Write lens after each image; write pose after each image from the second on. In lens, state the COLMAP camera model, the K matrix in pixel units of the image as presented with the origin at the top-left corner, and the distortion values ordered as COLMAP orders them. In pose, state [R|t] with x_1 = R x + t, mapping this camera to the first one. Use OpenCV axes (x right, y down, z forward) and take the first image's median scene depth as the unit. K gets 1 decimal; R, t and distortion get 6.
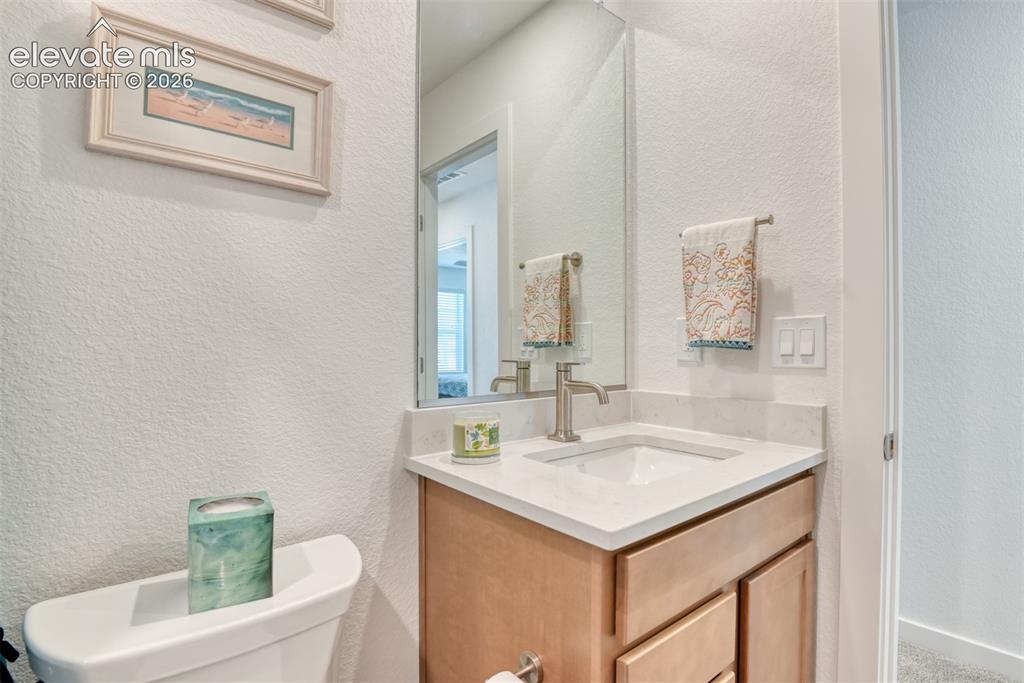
lens RADIAL K [[496.4, 0, 512.3], [0, 496.4, 340.2], [0, 0, 1]] dist [-0.030404, -0.000988]
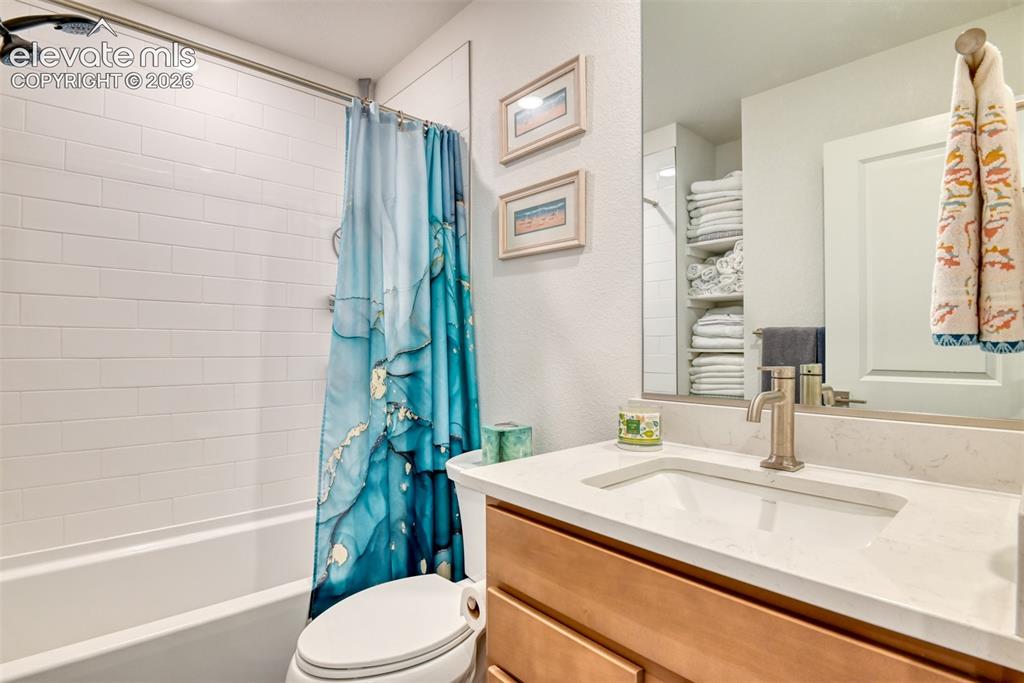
lens RADIAL K [[496.4, 0, 518.1], [0, 496.4, 348.6], [0, 0, 1]] dist [-0.030404, -0.000988]
pose [[0.054742, 0.001344, -0.998500, 1.144352], [0.010974, 0.999938, 0.001948, 0.013058], [0.998440, -0.011064, 0.054724, 0.740614]]
